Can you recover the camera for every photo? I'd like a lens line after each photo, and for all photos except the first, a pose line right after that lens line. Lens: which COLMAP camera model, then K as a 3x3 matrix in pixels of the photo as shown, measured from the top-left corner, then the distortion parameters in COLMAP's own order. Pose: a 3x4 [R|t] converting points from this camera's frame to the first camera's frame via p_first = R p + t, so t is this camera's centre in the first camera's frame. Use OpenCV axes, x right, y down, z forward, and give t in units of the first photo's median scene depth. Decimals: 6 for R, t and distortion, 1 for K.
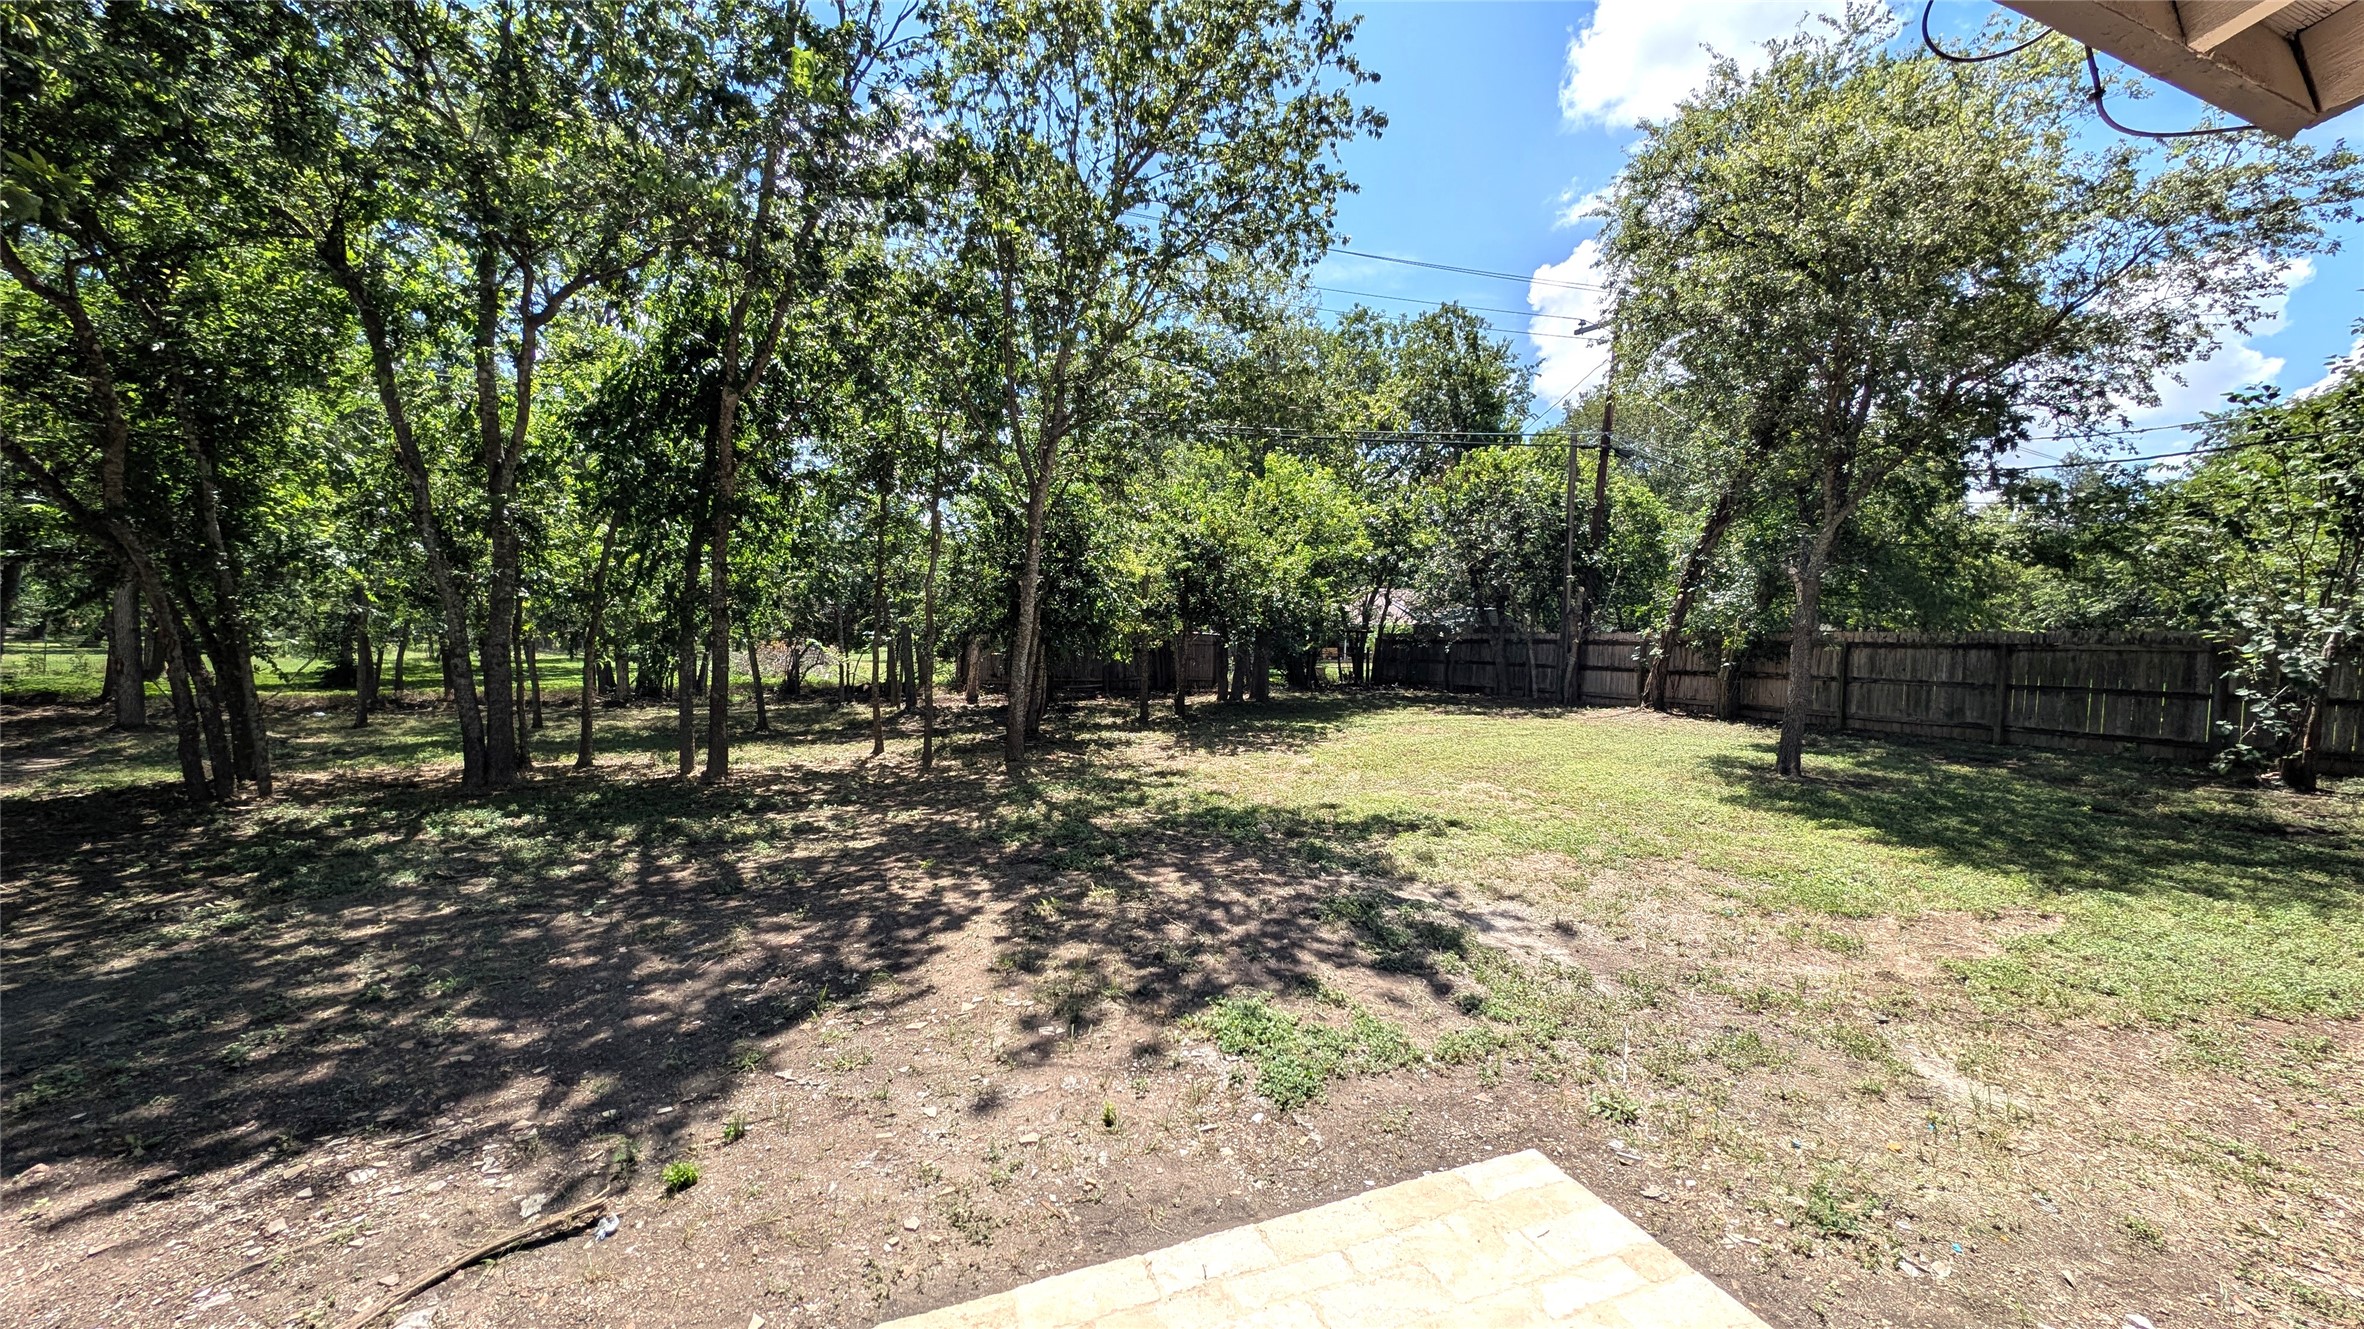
lens RADIAL K [[856.1, 0, 1181.6], [0, 856.1, 668.6], [0, 0, 1]] dist [0.008596, -0.003574]
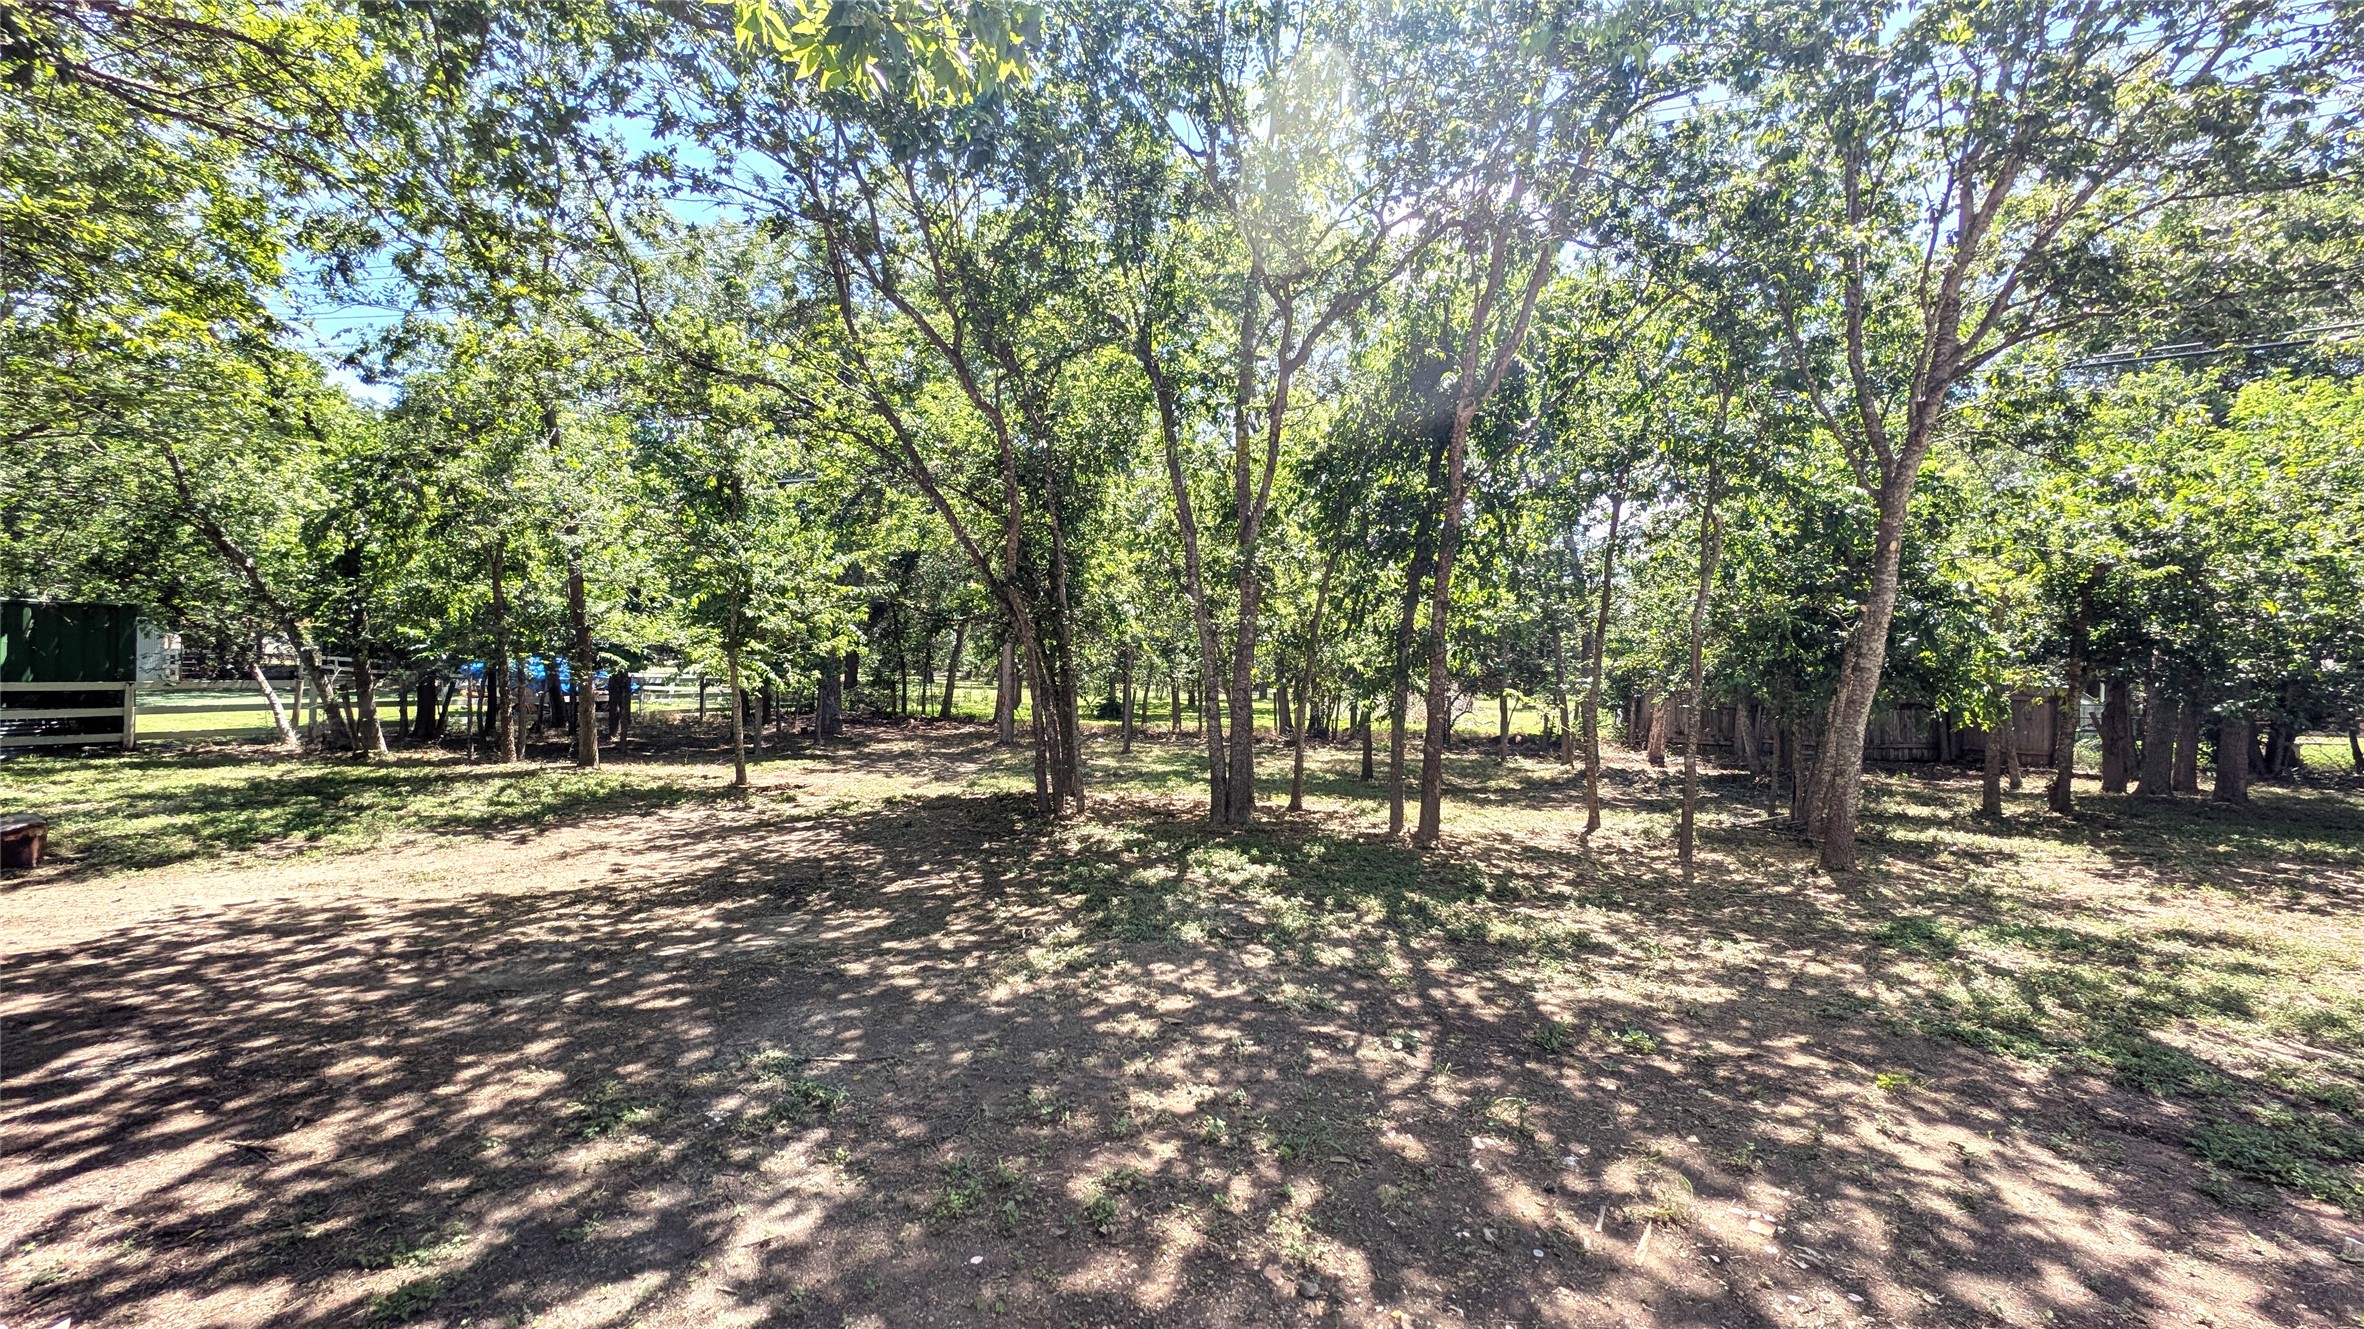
lens RADIAL K [[875.4, 0, 1167.9], [0, 875.4, 669.7], [0, 0, 1]] dist [0.031469, -0.023299]
pose [[0.763717, 0.000904, -0.645550, -0.171329], [-0.034573, 0.998621, -0.039503, -0.006849], [0.644625, 0.052488, 0.762695, 0.126614]]
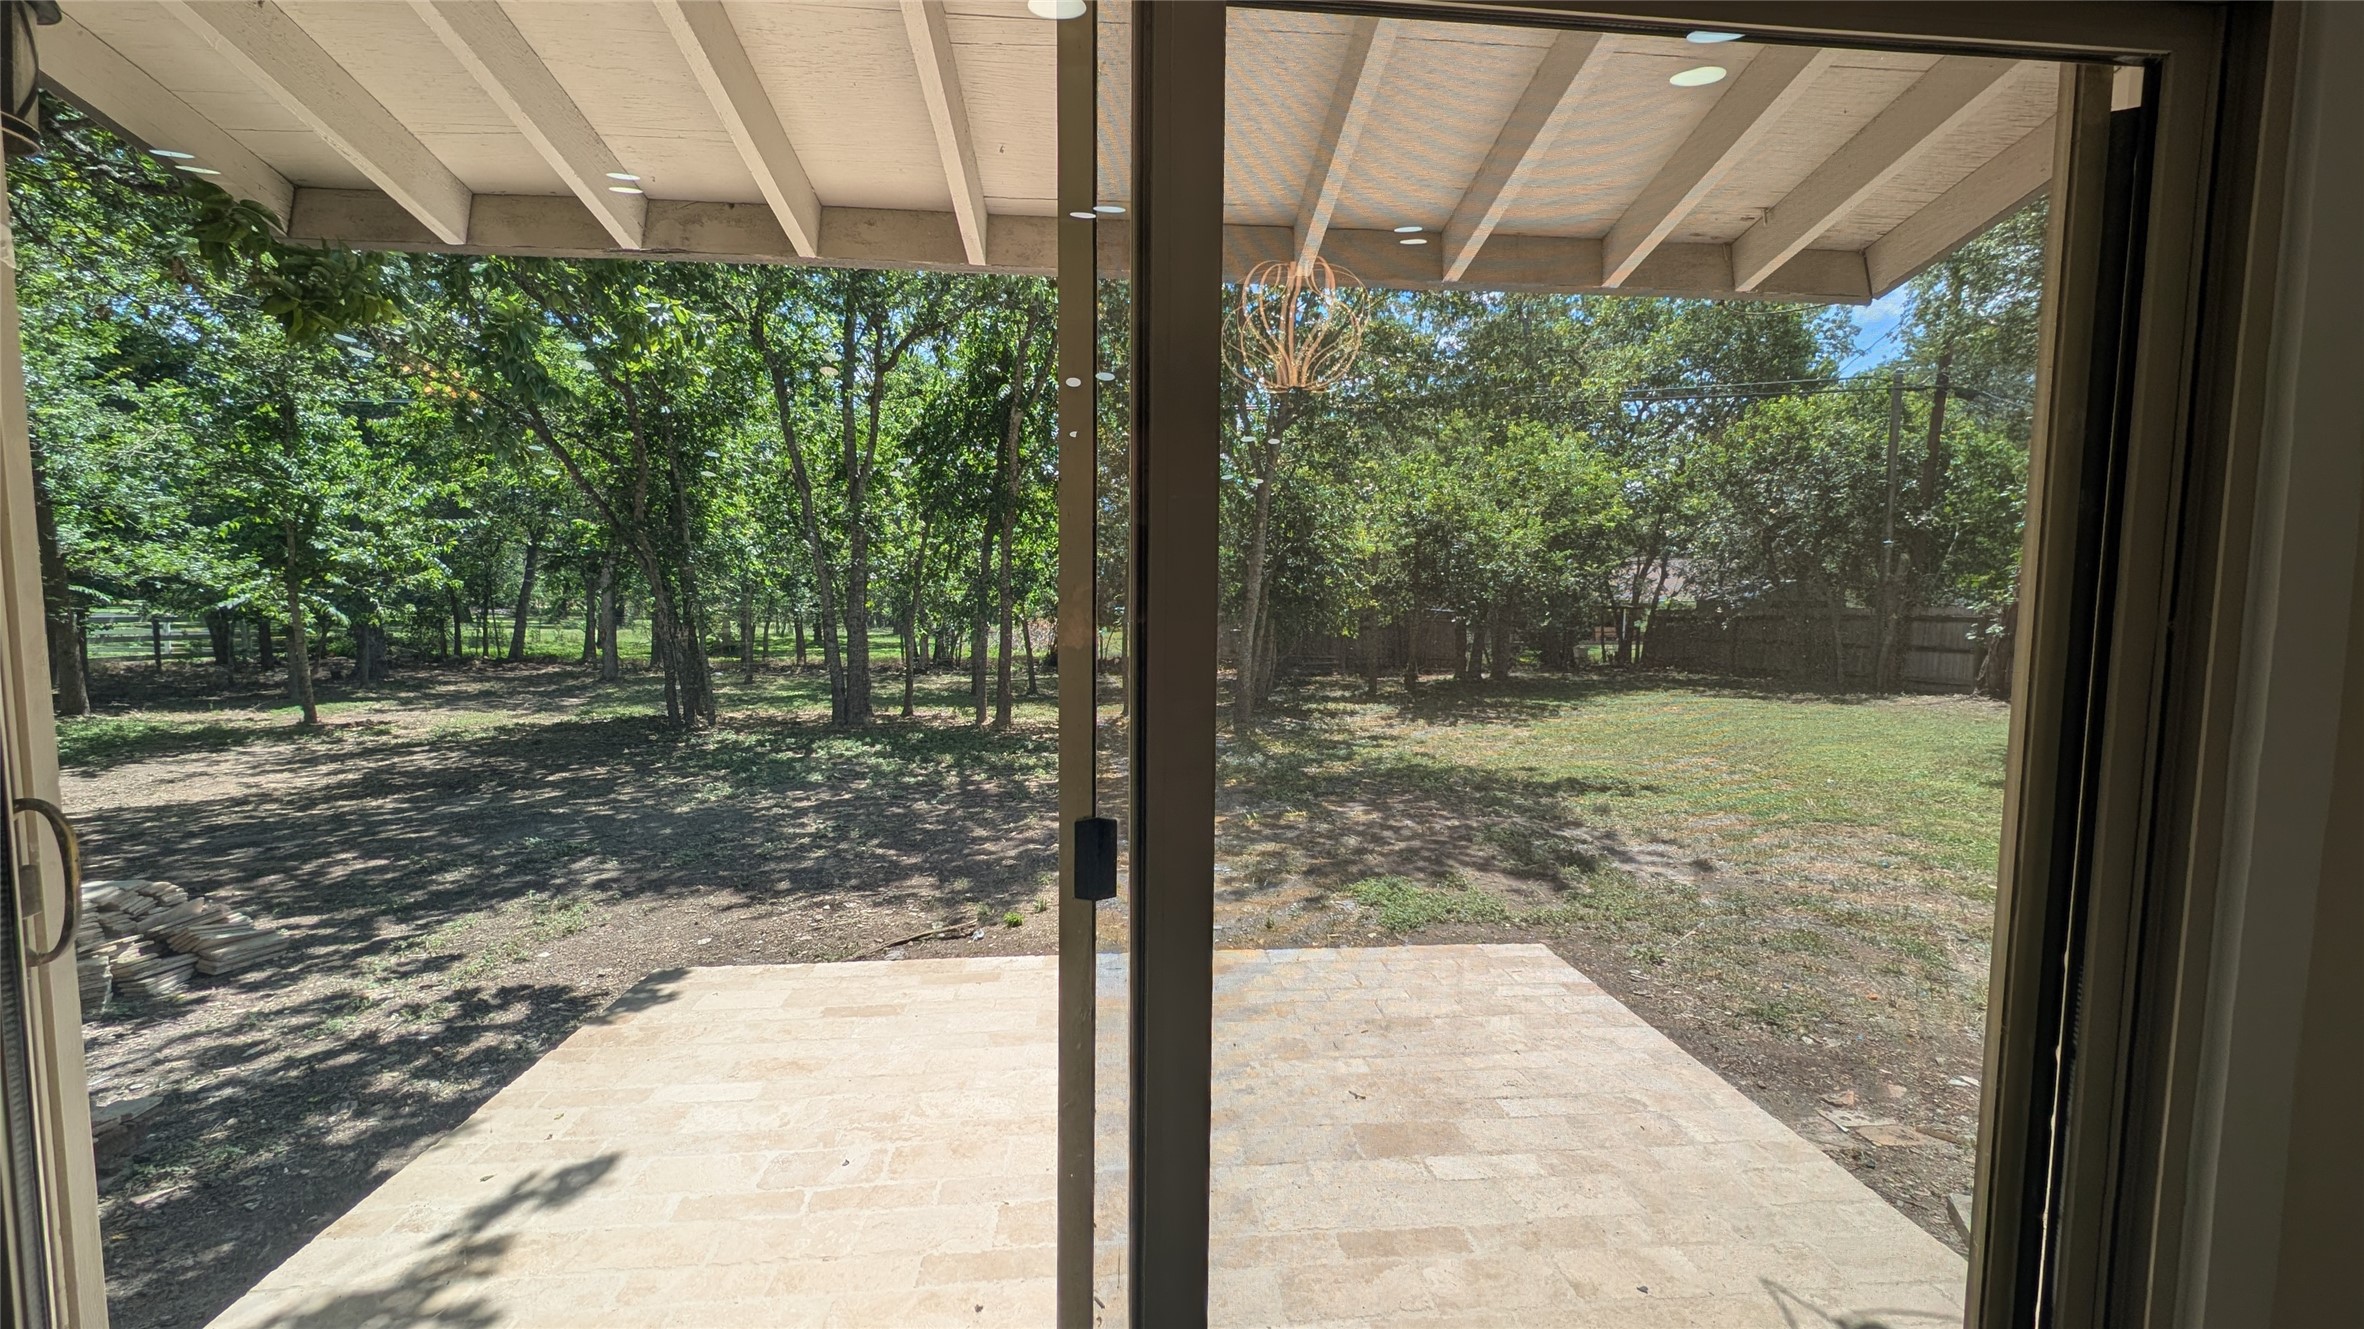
lens RADIAL K [[875.4, 0, 1167.9], [0, 875.4, 669.7], [0, 0, 1]] dist [0.031469, -0.023299]
pose [[0.956381, 0.017721, -0.291584, 0.050184], [-0.010696, 0.999613, 0.025668, 0.012235], [0.291927, -0.021430, 0.956201, -0.136949]]
